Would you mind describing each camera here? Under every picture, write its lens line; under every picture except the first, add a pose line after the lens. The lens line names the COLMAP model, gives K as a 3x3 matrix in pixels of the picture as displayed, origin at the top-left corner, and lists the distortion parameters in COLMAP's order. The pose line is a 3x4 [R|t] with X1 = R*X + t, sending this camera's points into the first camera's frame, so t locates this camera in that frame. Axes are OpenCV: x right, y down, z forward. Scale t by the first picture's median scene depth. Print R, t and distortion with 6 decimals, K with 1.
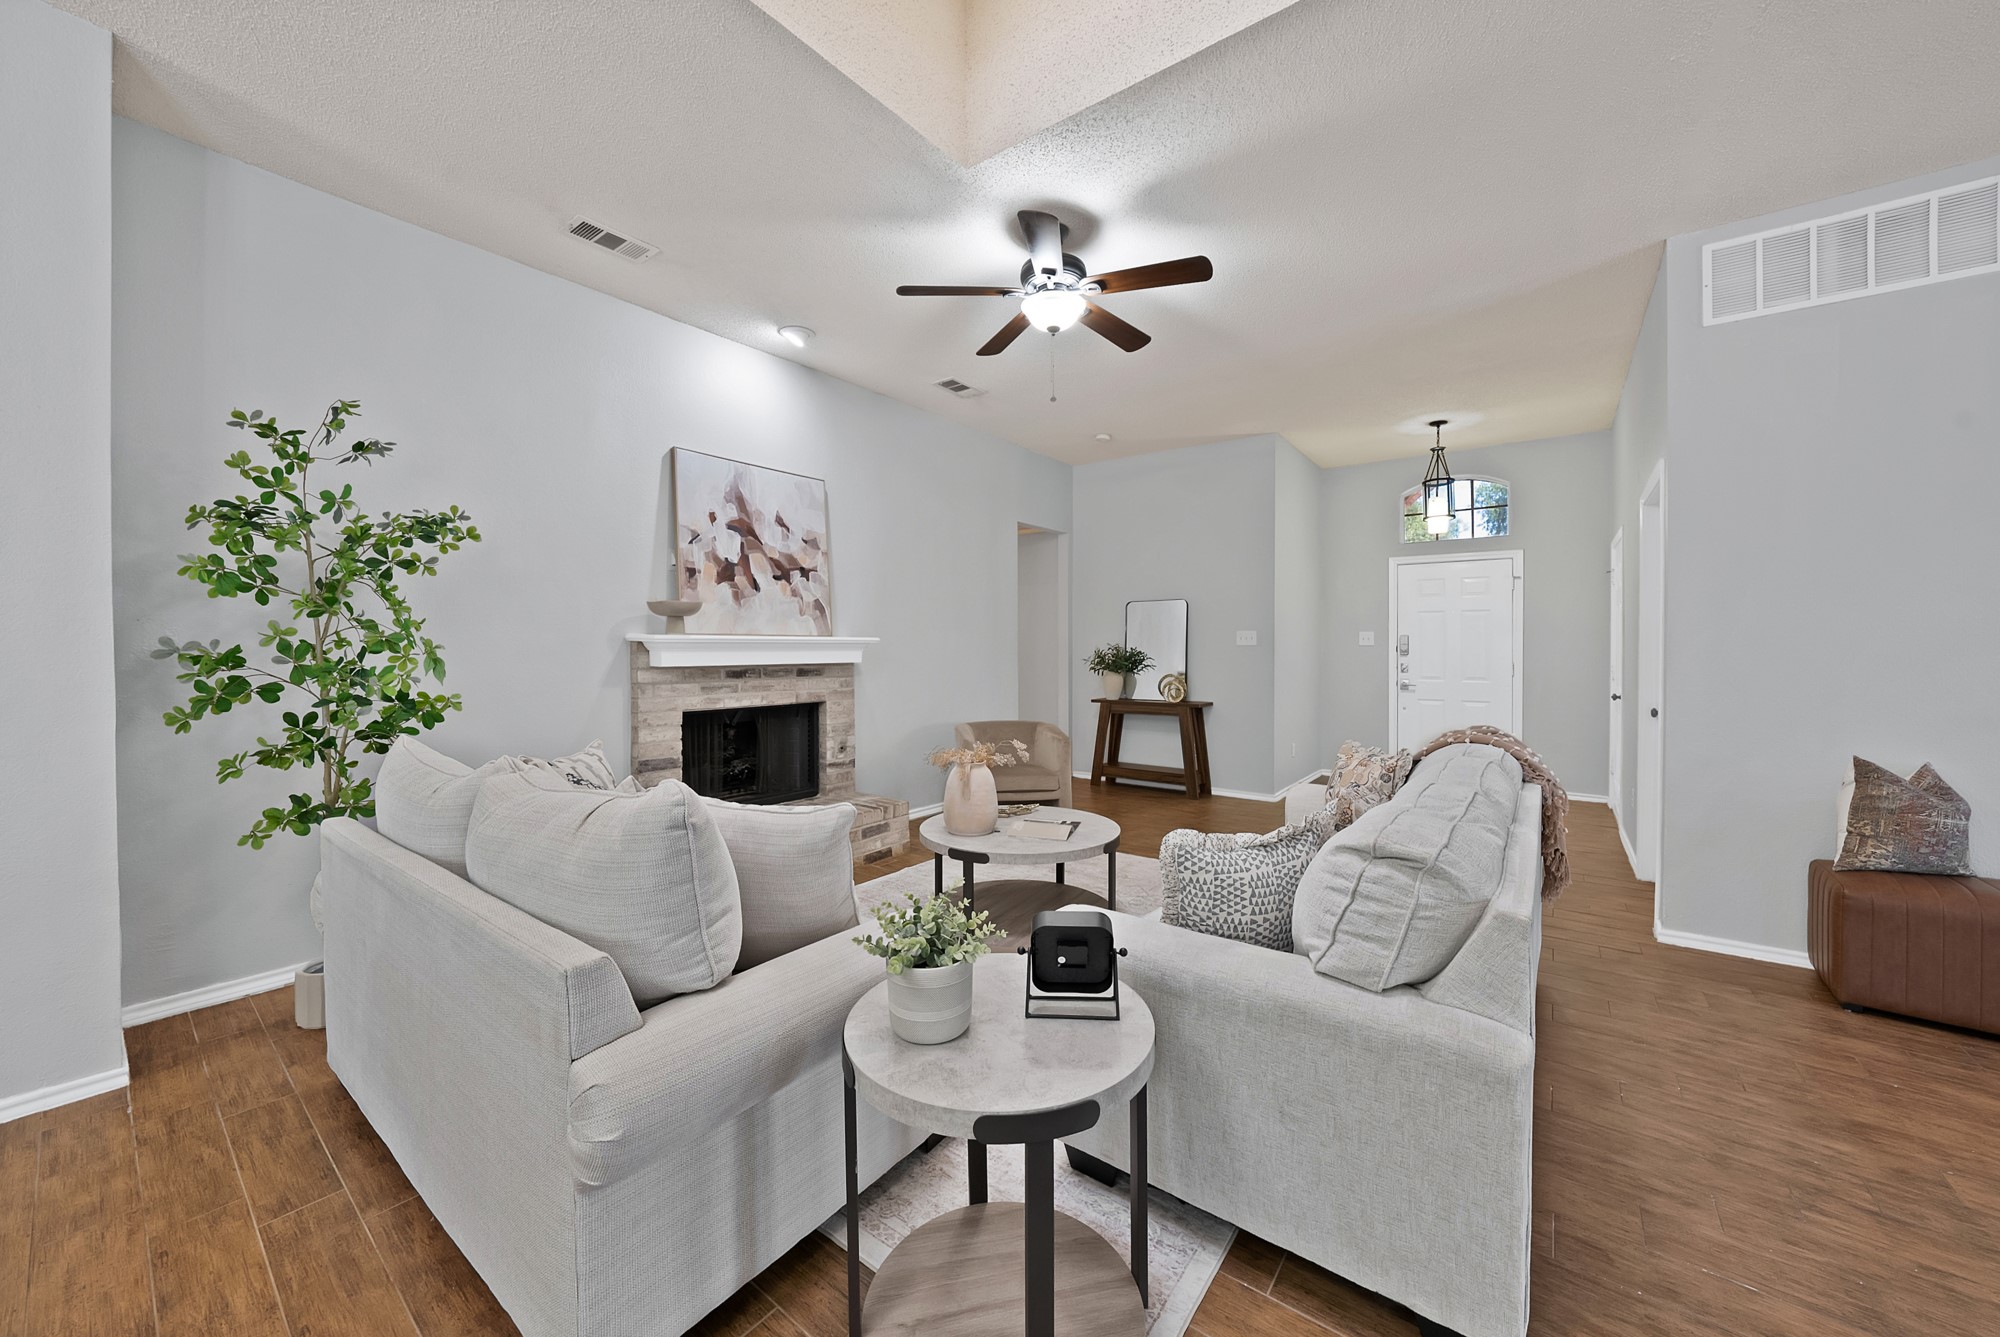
lens RADIAL K [[735.2, 0, 983.4], [0, 735.2, 649.4], [0, 0, 1]] dist [-0.012065, 0.000556]
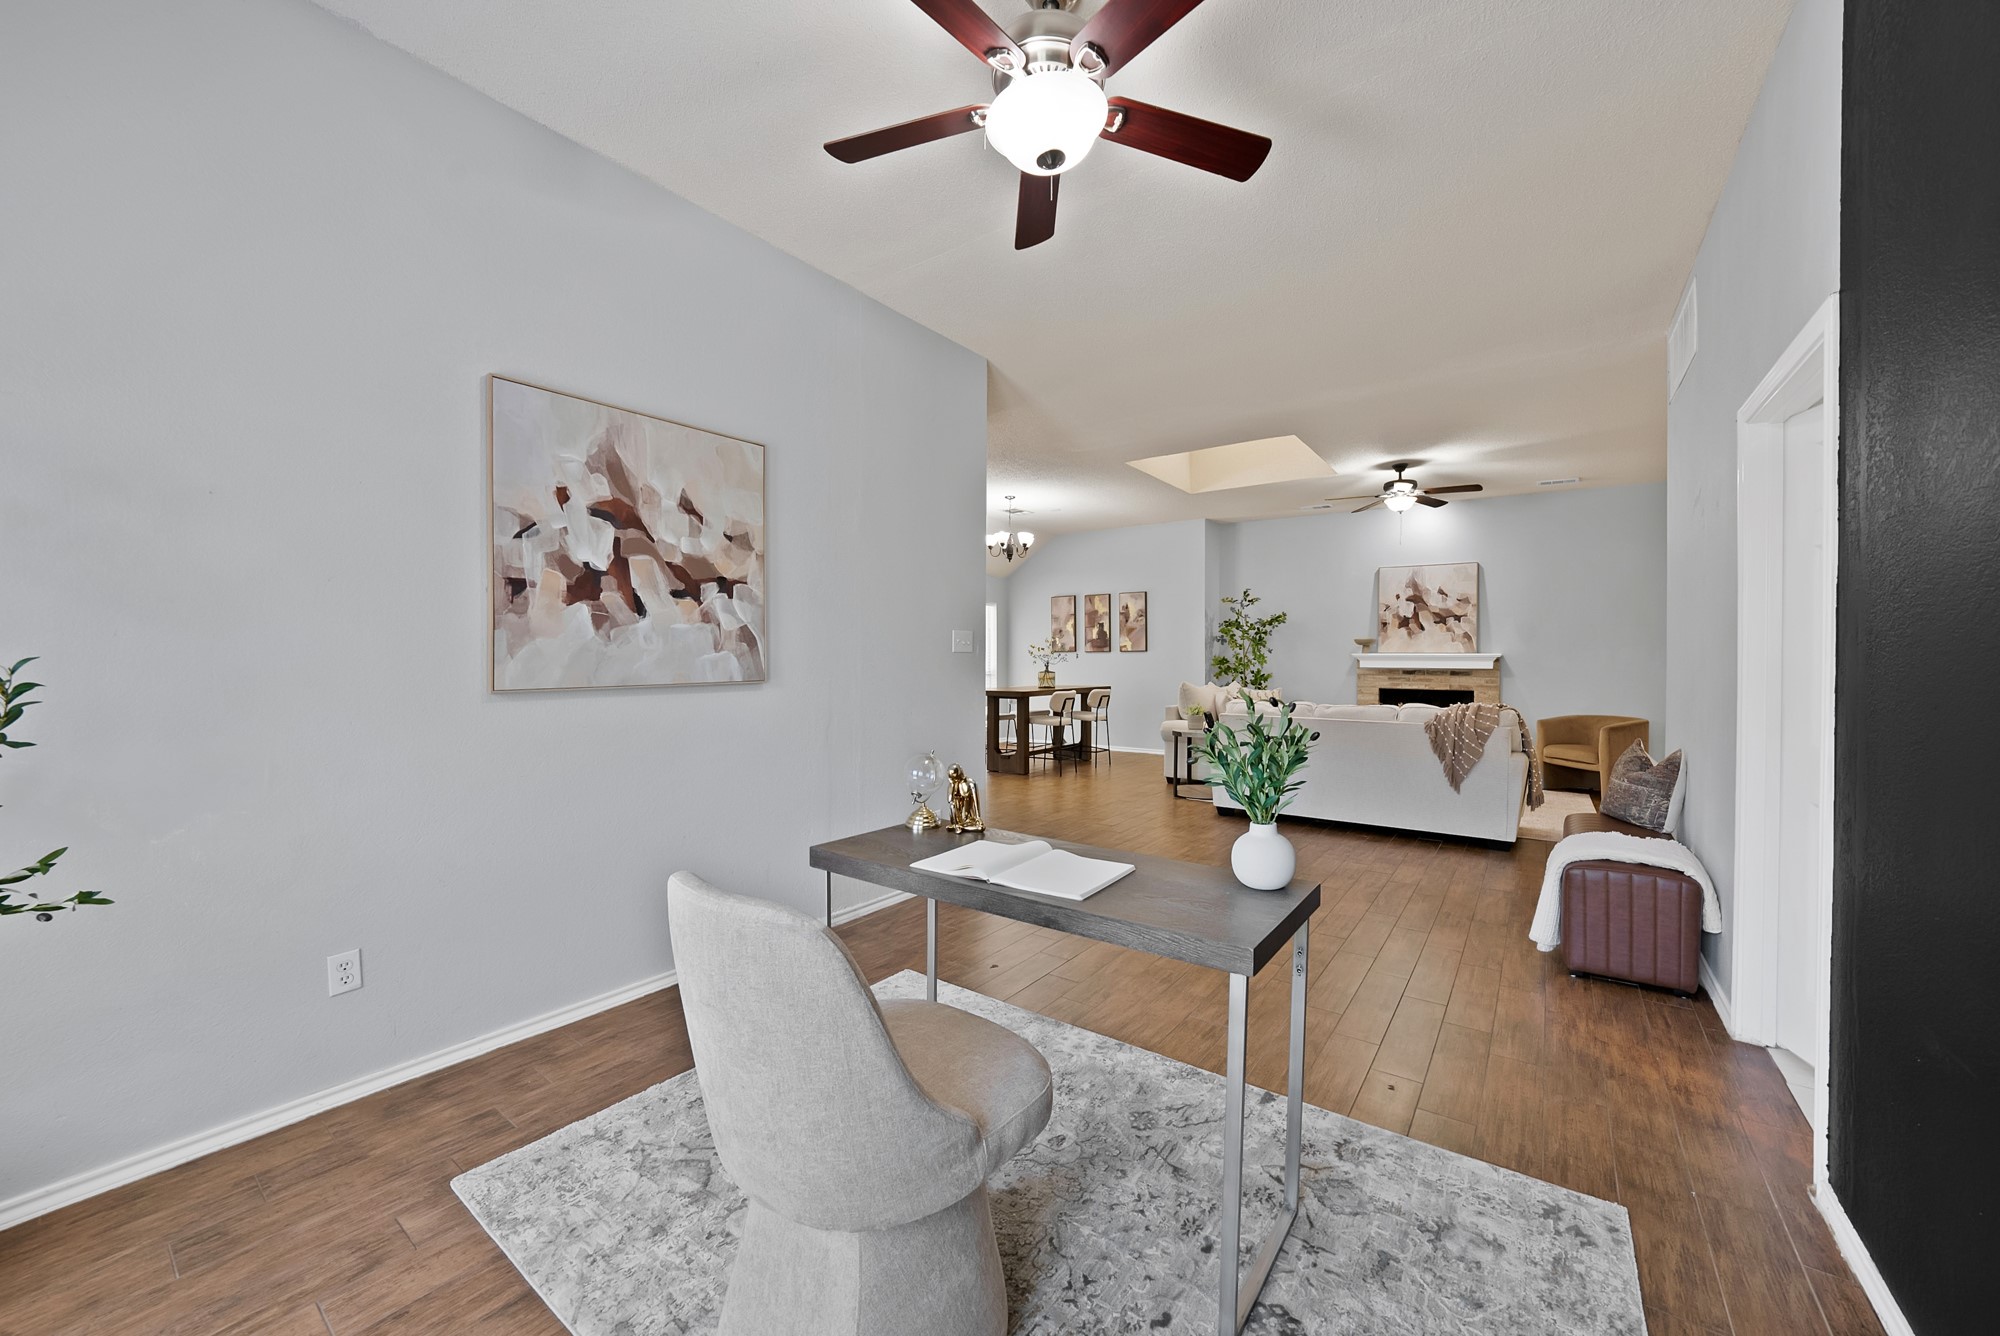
lens RADIAL K [[716.1, 0, 1065.6], [0, 716.1, 660.7], [0, 0, 1]] dist [0.000112, 0.000037]
pose [[0.094702, 0.005125, -0.995493, 2.357856], [-0.009470, 0.999946, 0.004247, 0.003487], [0.995461, 0.009026, 0.094745, -0.199963]]
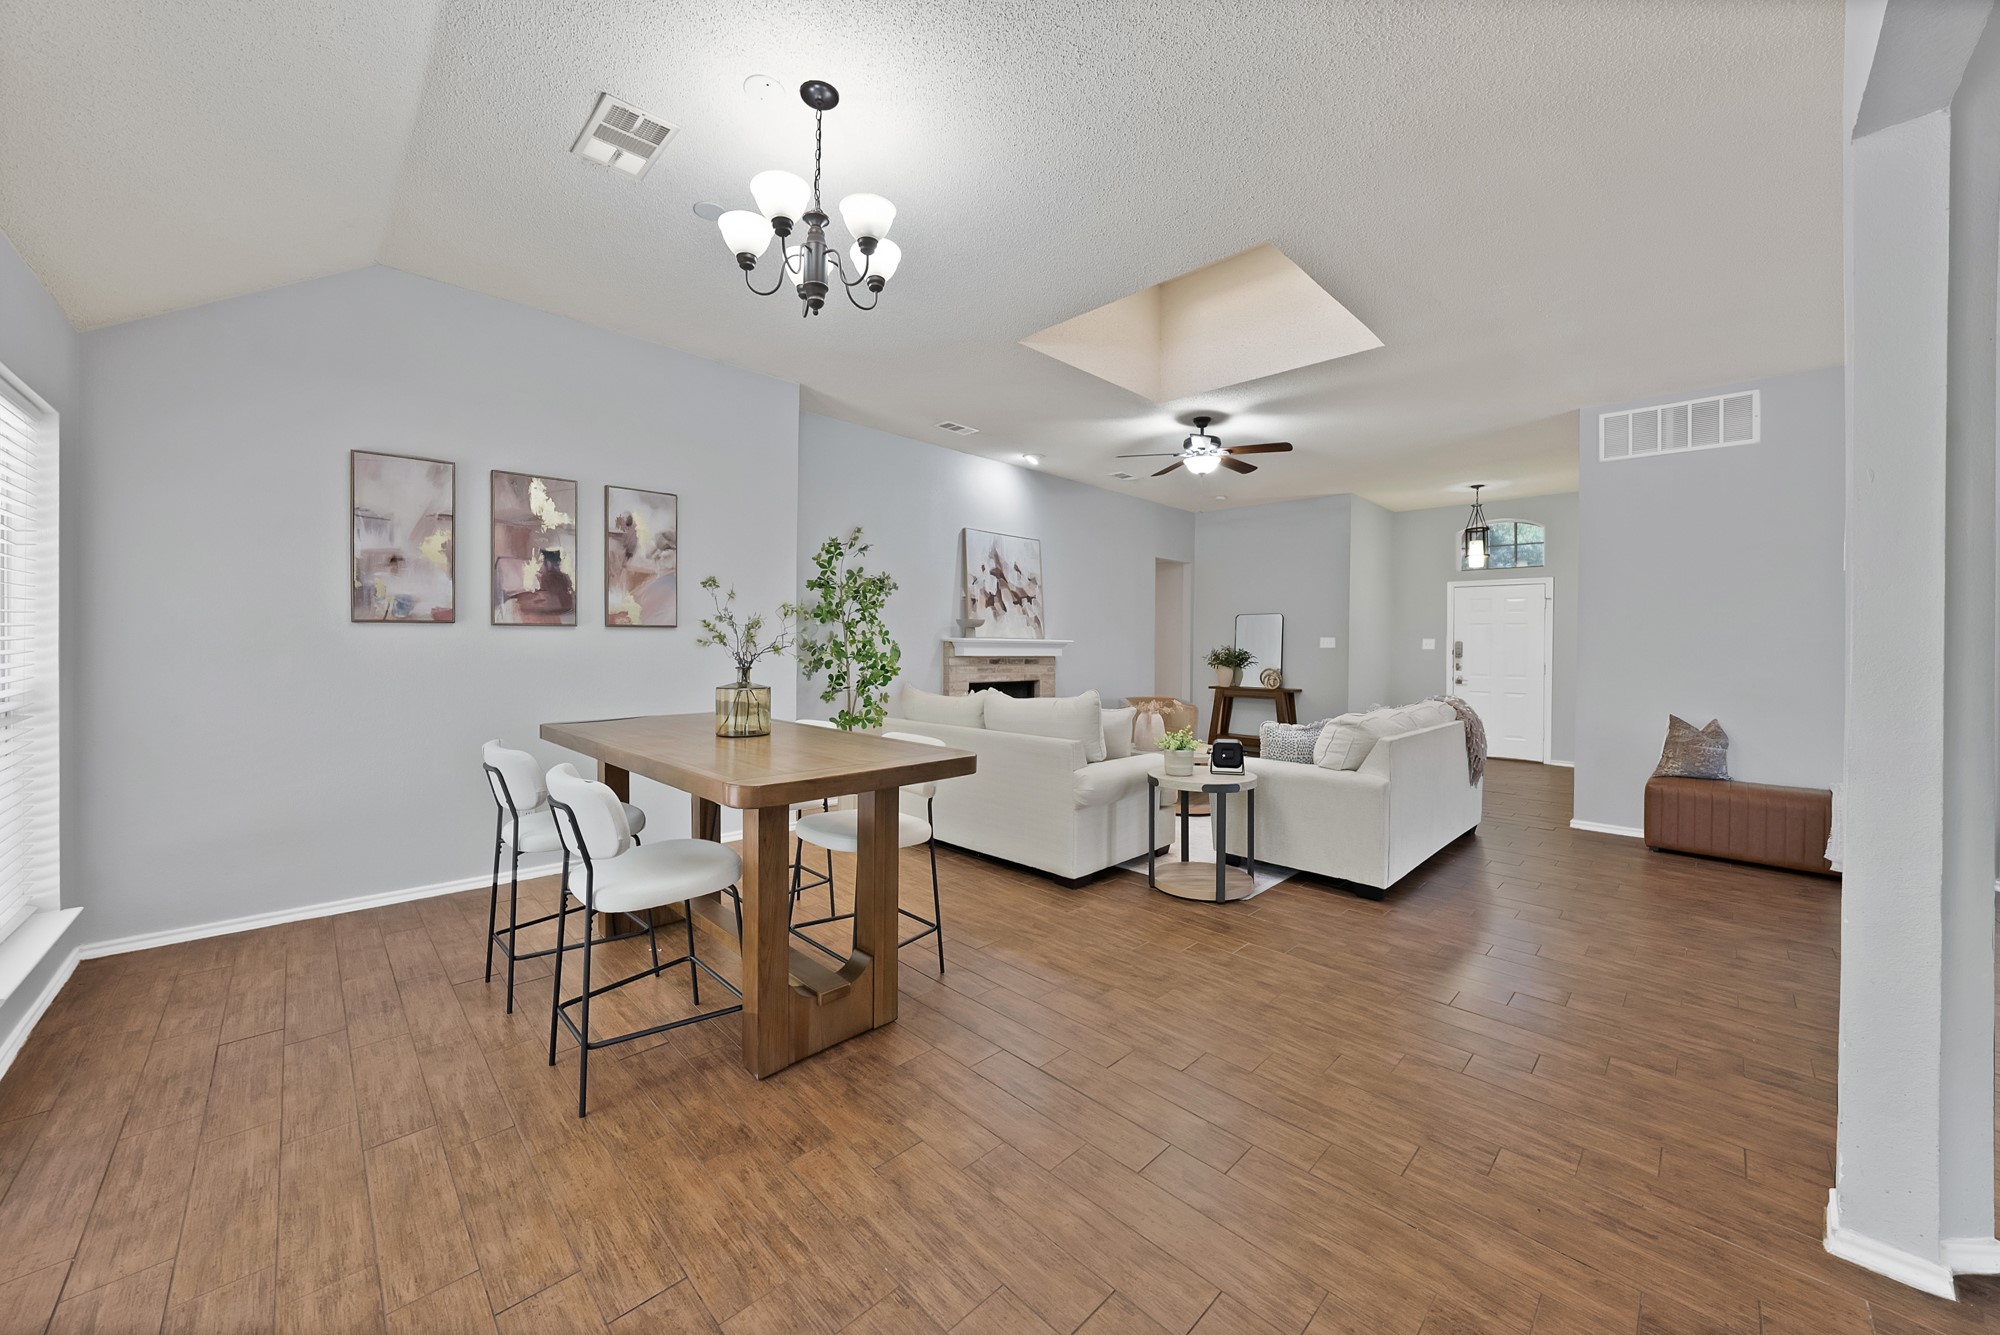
lens RADIAL K [[715.6, 0, 969.1], [0, 715.6, 647.2], [0, 0, 1]] dist [-0.015512, -0.000056]
pose [[0.988078, 0.011676, -0.153509, -0.221621], [-0.012075, 0.999926, -0.001667, 0.006567], [0.153478, 0.003501, 0.988146, -0.935538]]
